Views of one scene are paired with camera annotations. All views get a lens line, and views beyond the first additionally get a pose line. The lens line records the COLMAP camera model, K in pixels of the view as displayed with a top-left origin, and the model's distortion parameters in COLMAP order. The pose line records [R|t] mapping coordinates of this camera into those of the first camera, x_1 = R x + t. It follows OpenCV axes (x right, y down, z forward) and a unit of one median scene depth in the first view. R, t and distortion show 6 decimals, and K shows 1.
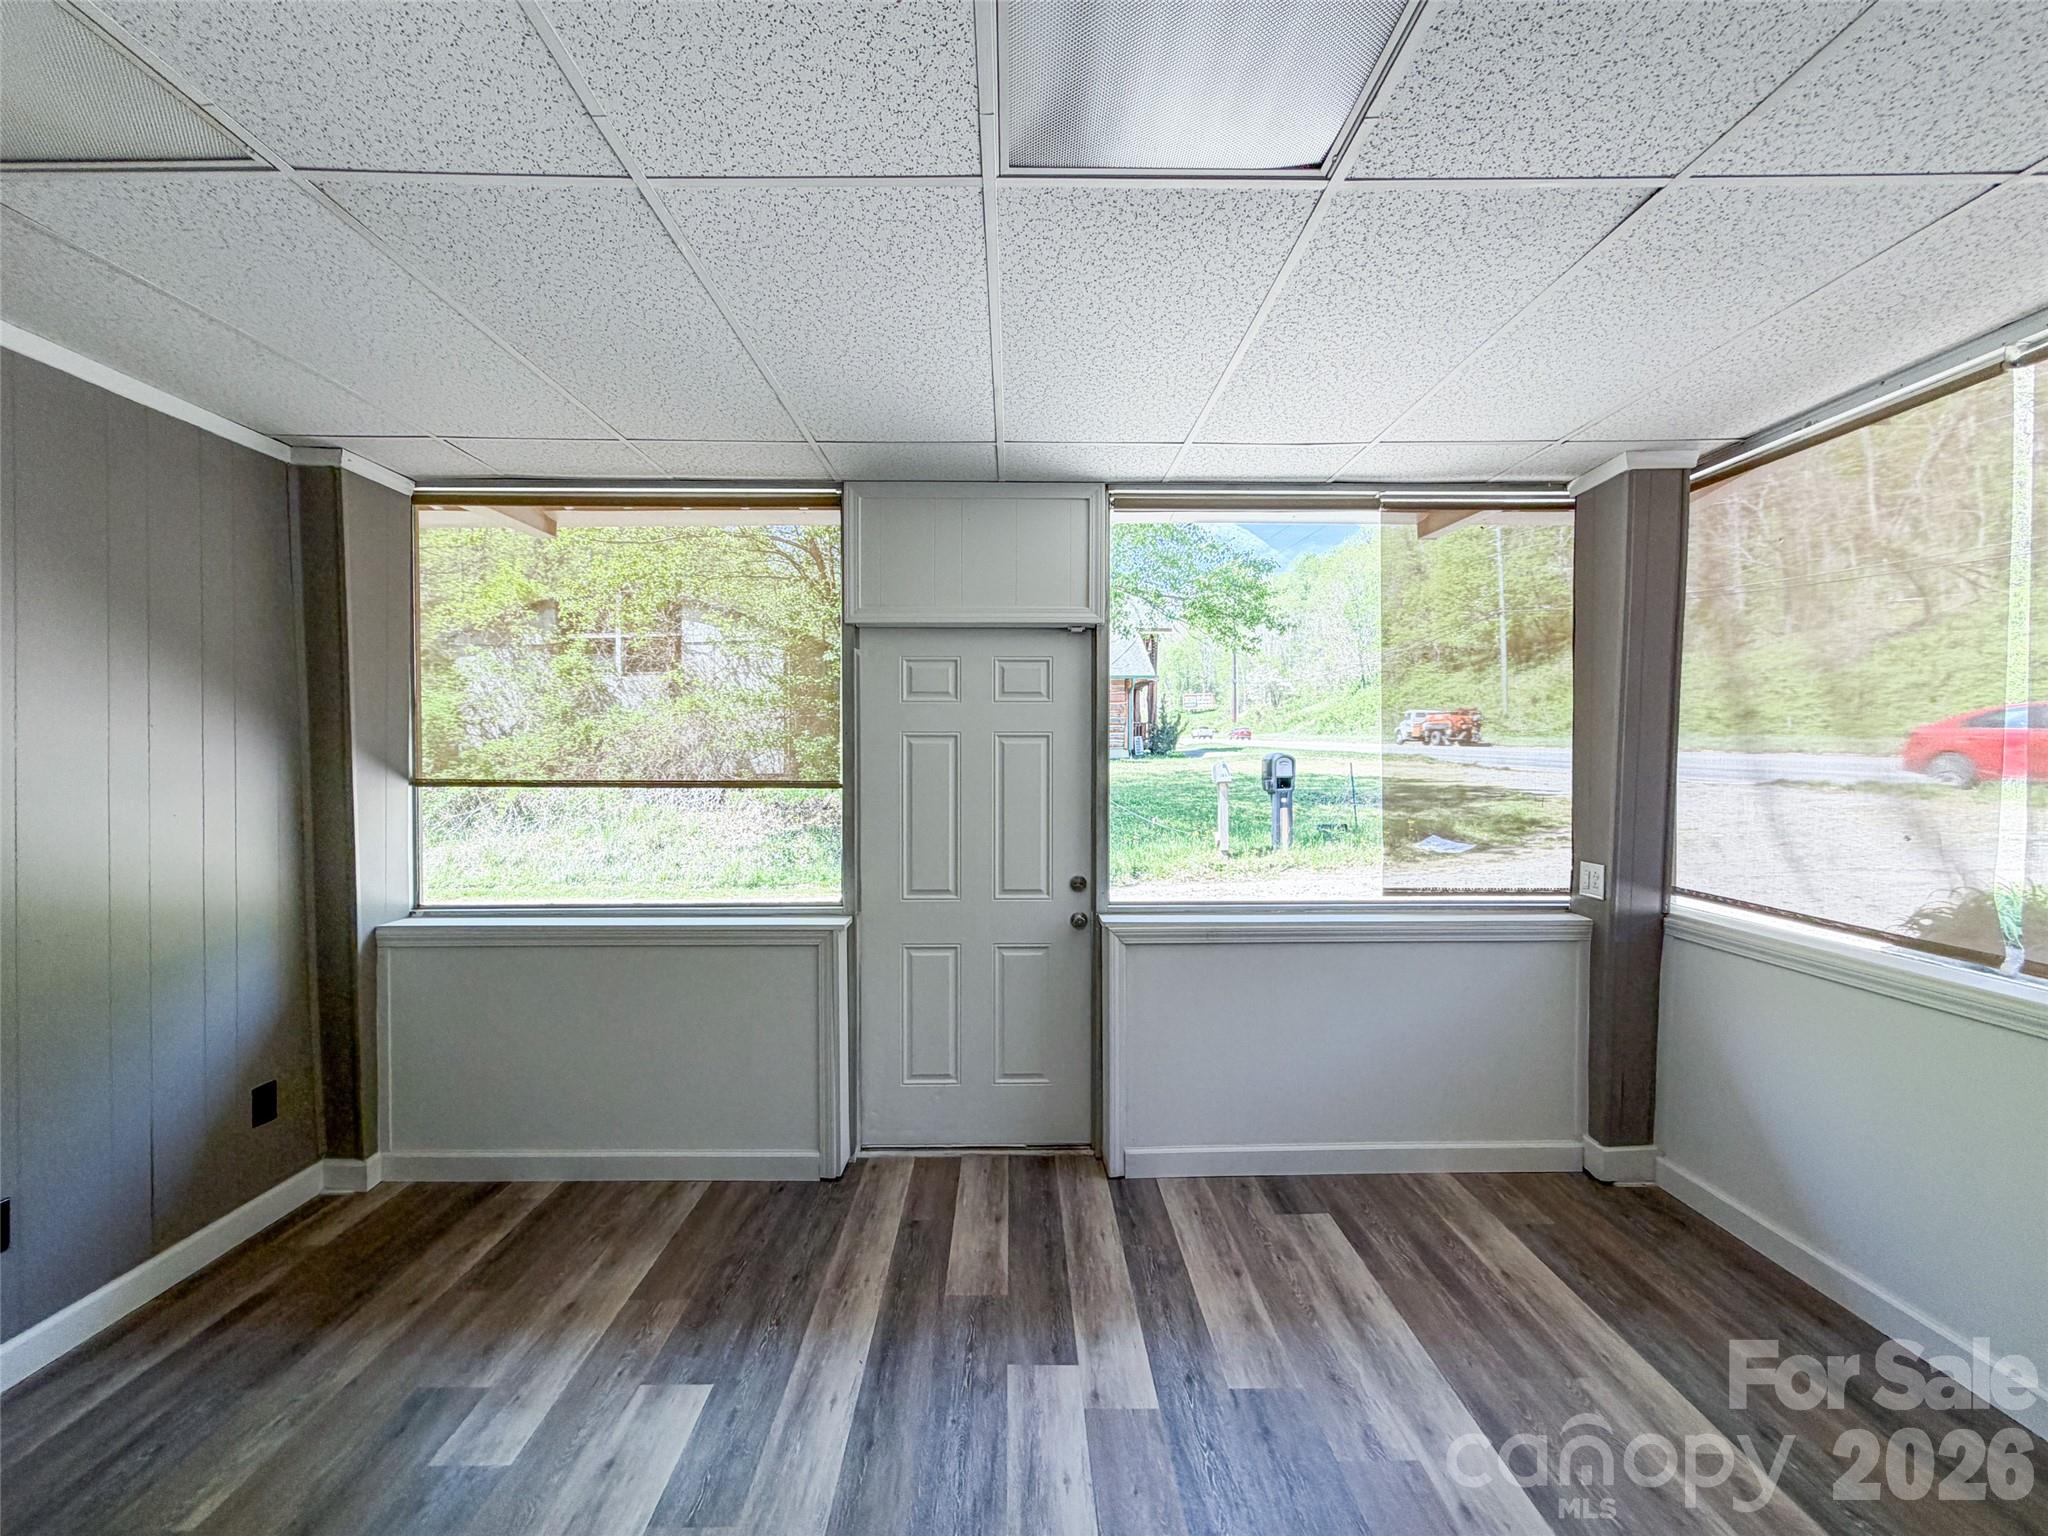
lens RADIAL K [[814.9, 0, 1018.3], [0, 814.9, 767.6], [0, 0, 1]] dist [0.000686, 0.000503]
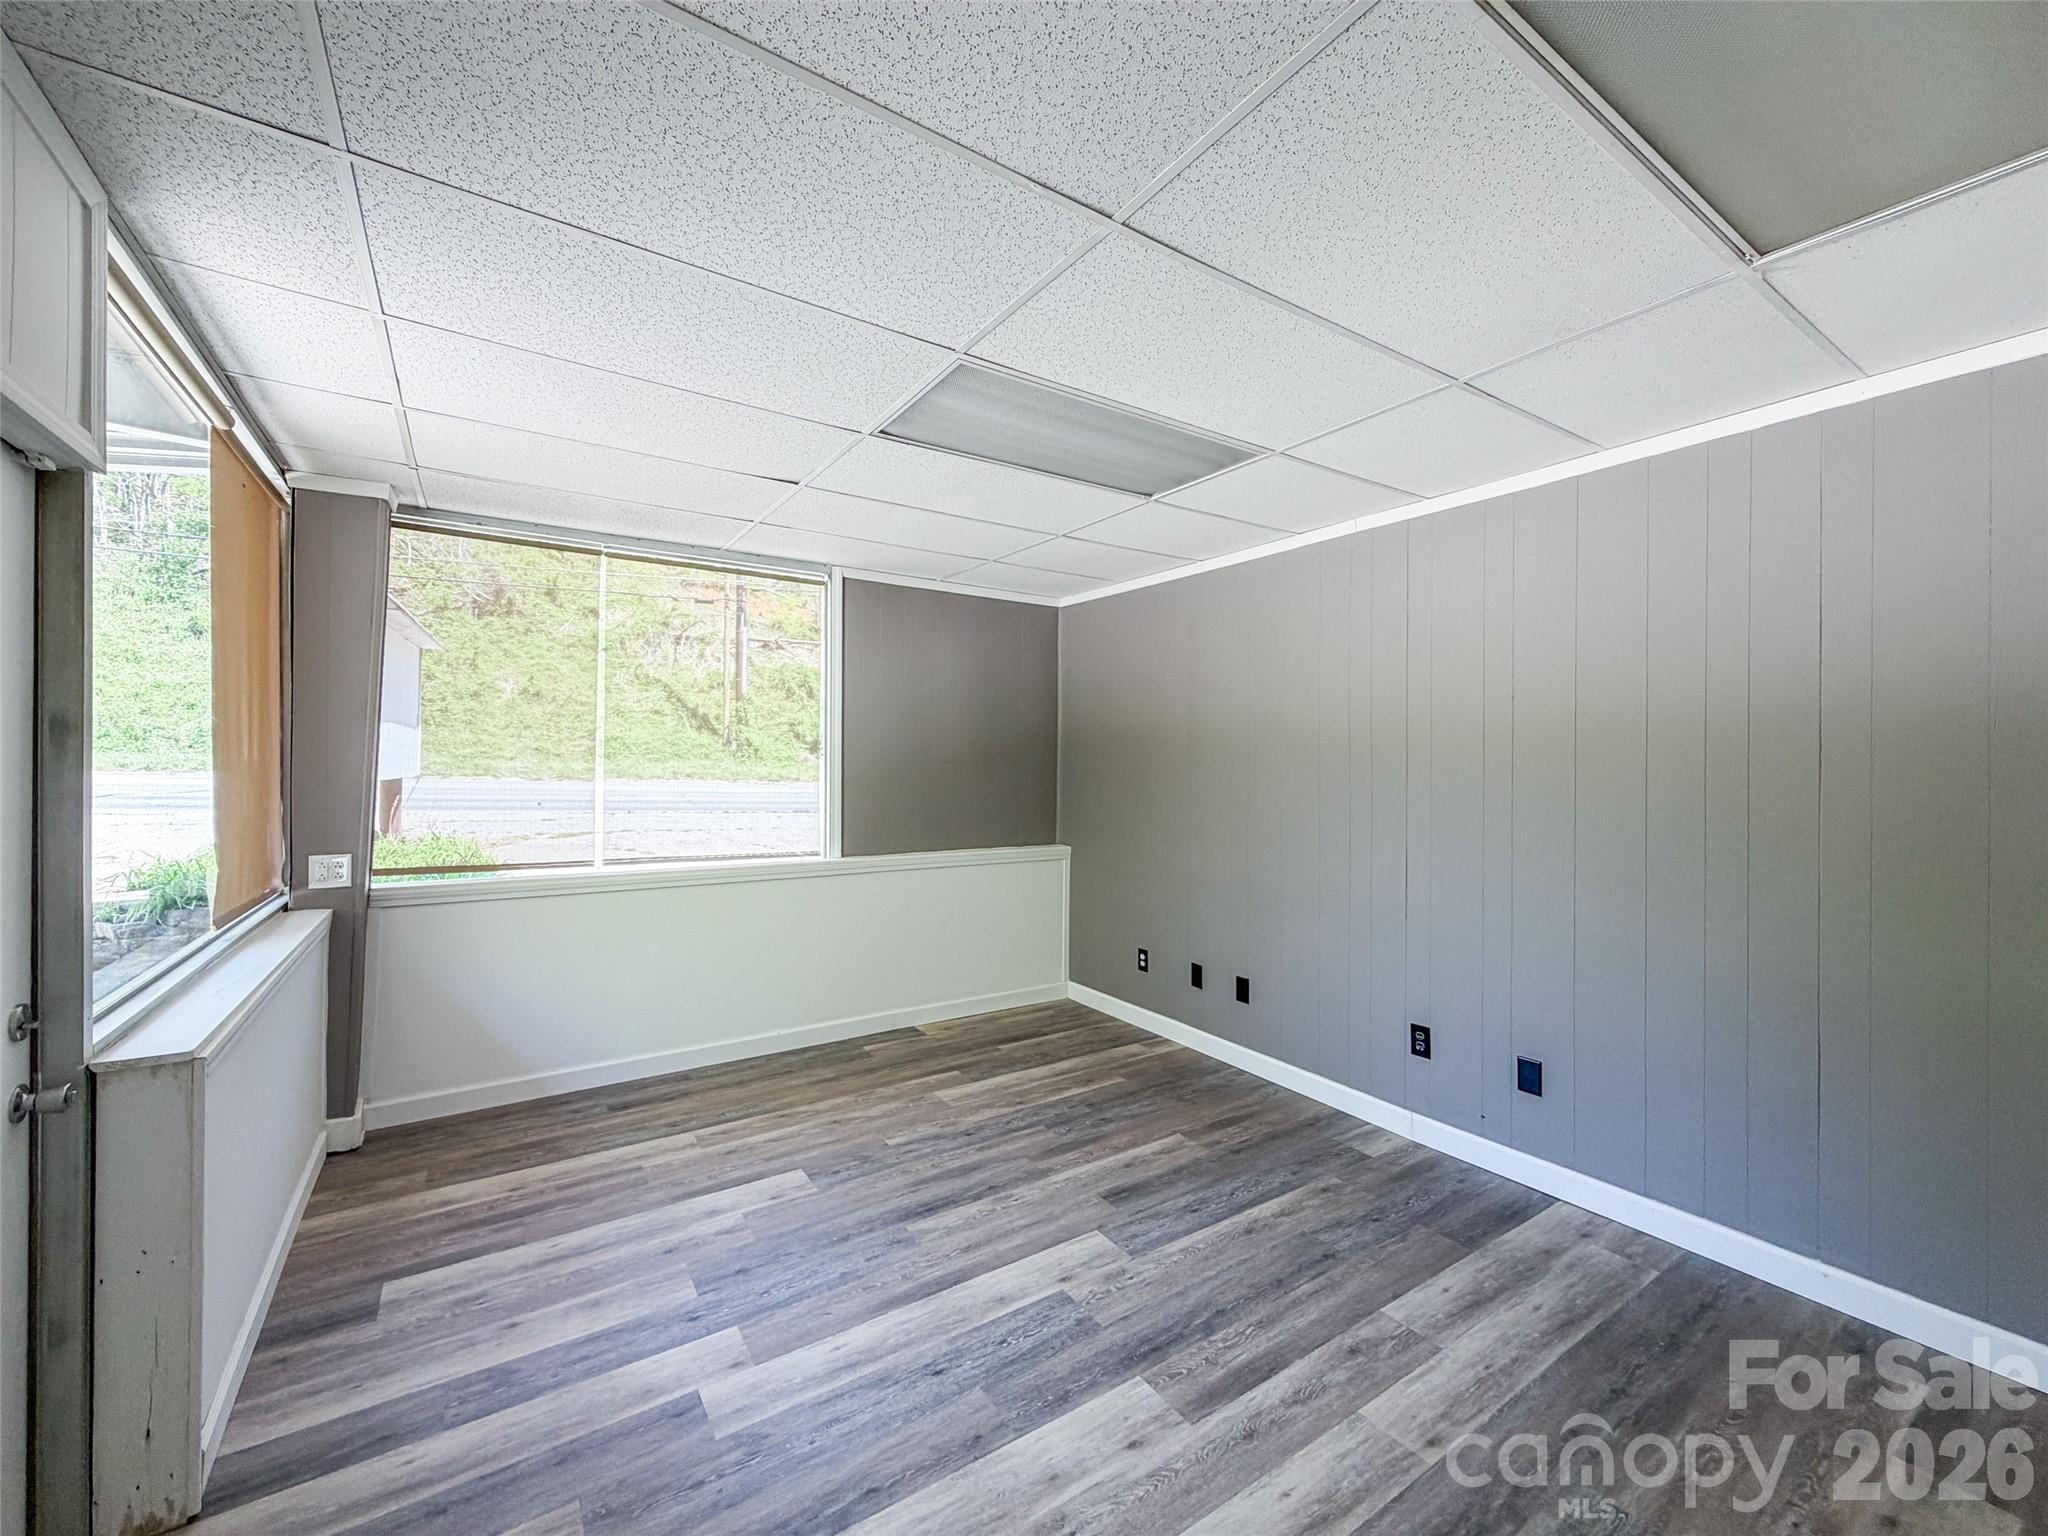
lens RADIAL K [[814.9, 0, 1016.1], [0, 814.9, 771.0], [0, 0, 1]] dist [0.000686, 0.000503]
pose [[-0.539960, -0.010715, 0.841623, -0.691591], [0.004405, 0.999869, 0.015556, -0.001571], [-0.841679, 0.012107, -0.539842, 0.896717]]
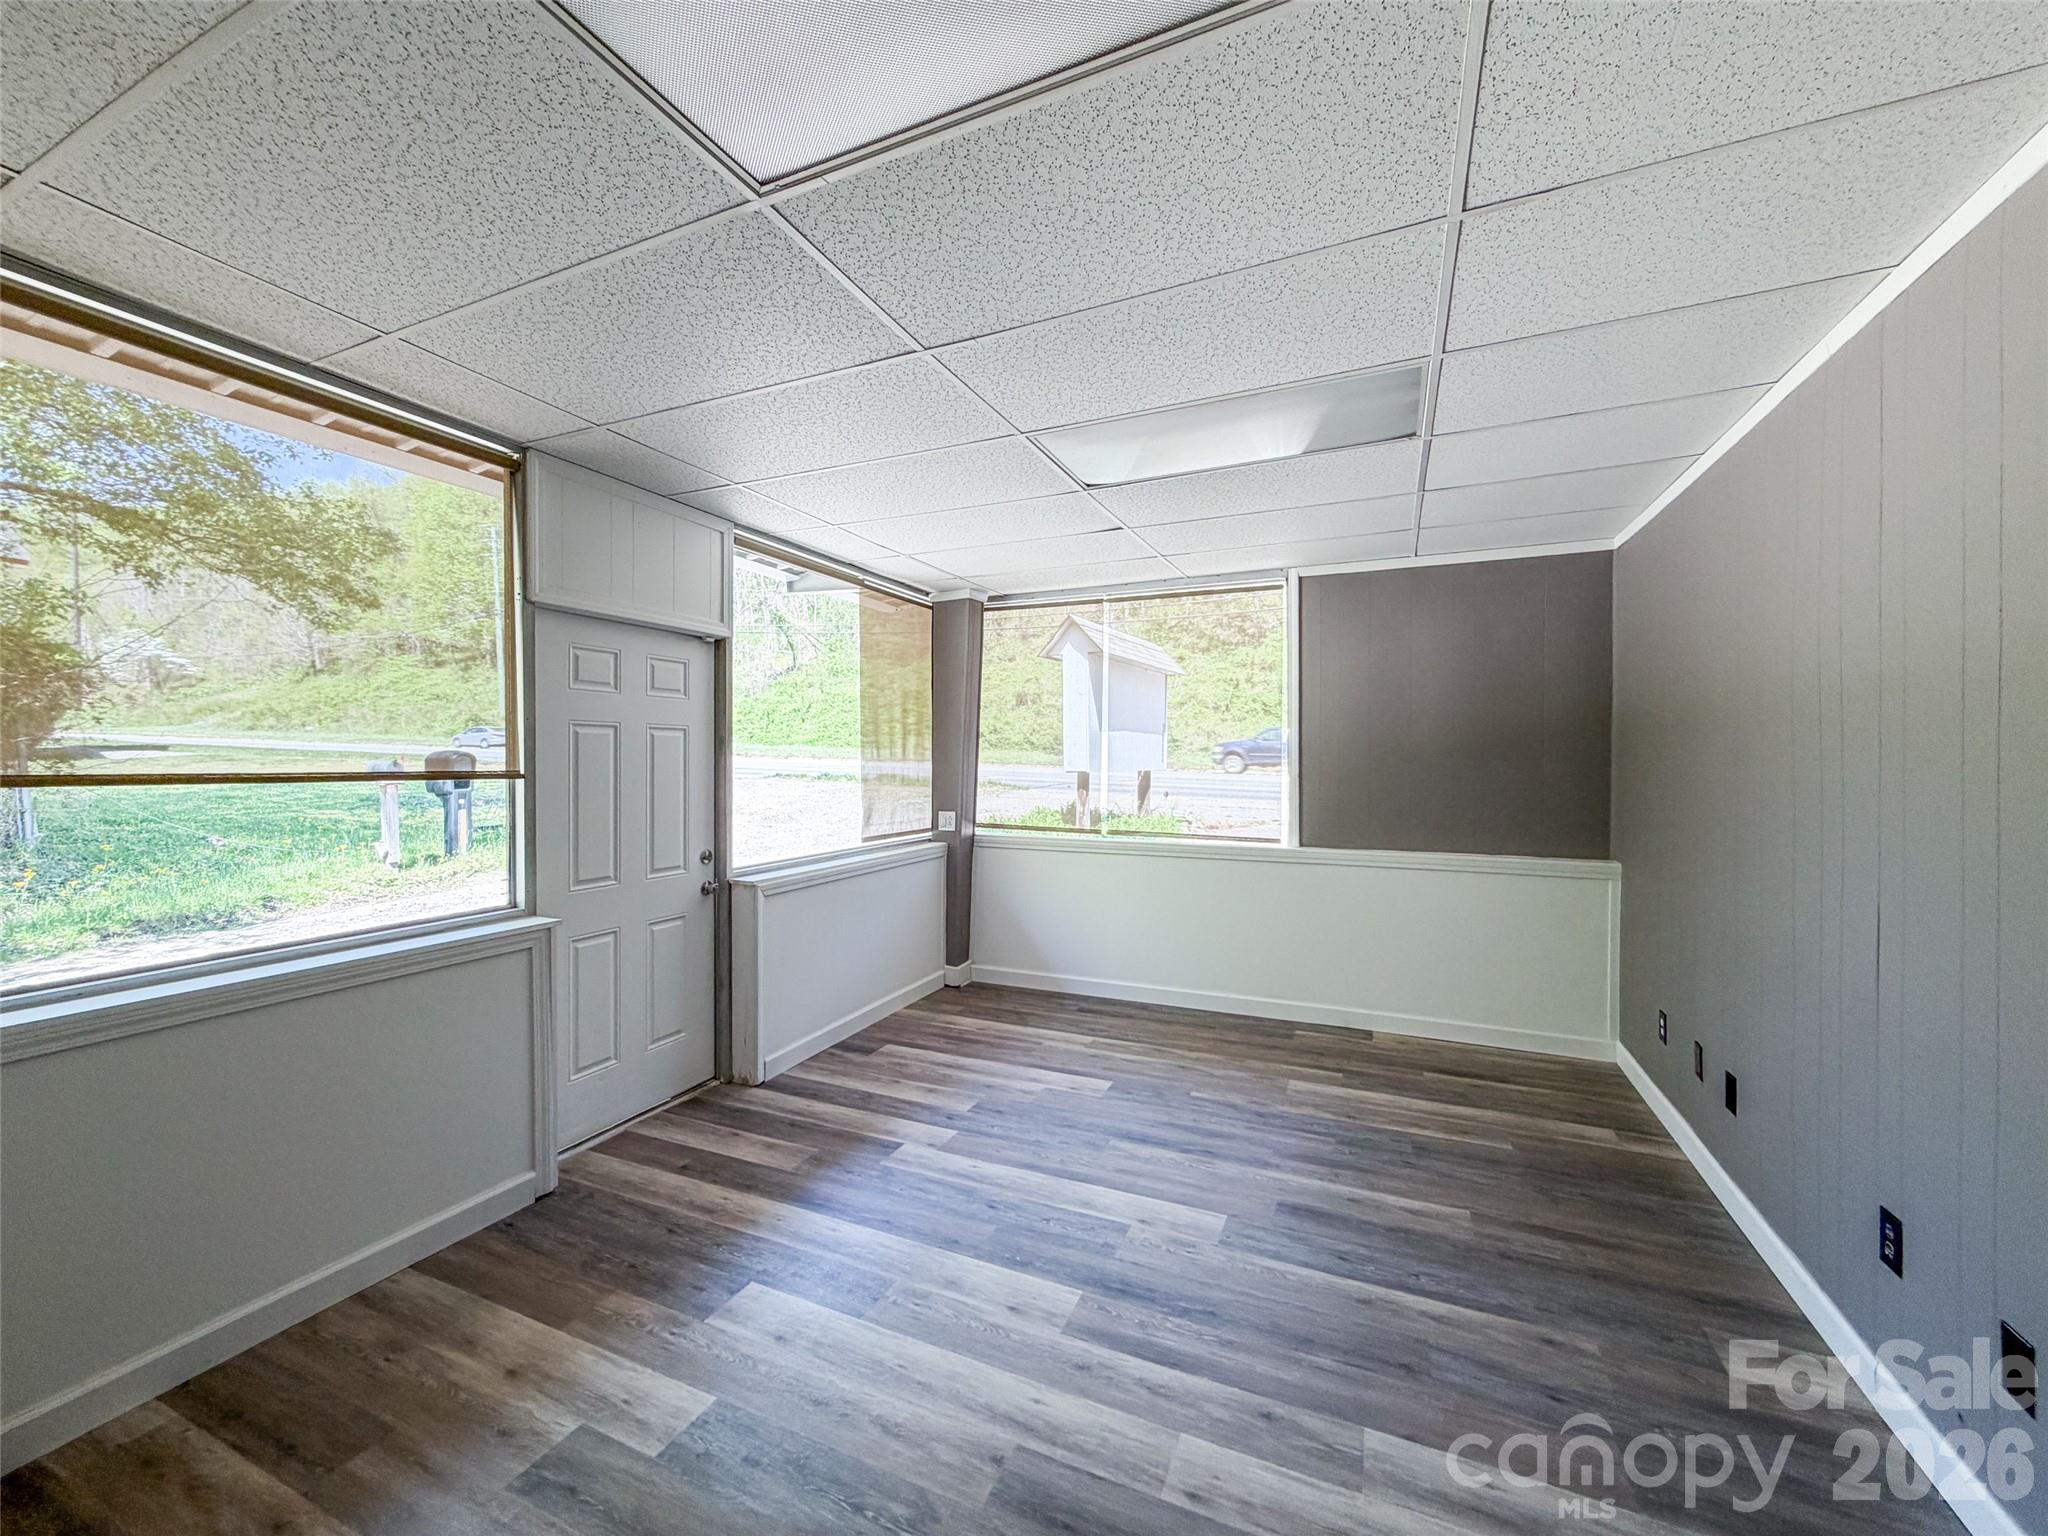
lens RADIAL K [[814.9, 0, 1017.3], [0, 814.9, 766.8], [0, 0, 1]] dist [0.000686, 0.000503]
pose [[0.422908, -0.007412, 0.906142, -0.915707], [0.011271, 0.999932, 0.002918, 0.018032], [-0.906102, 0.008979, 0.422963, 0.117275]]
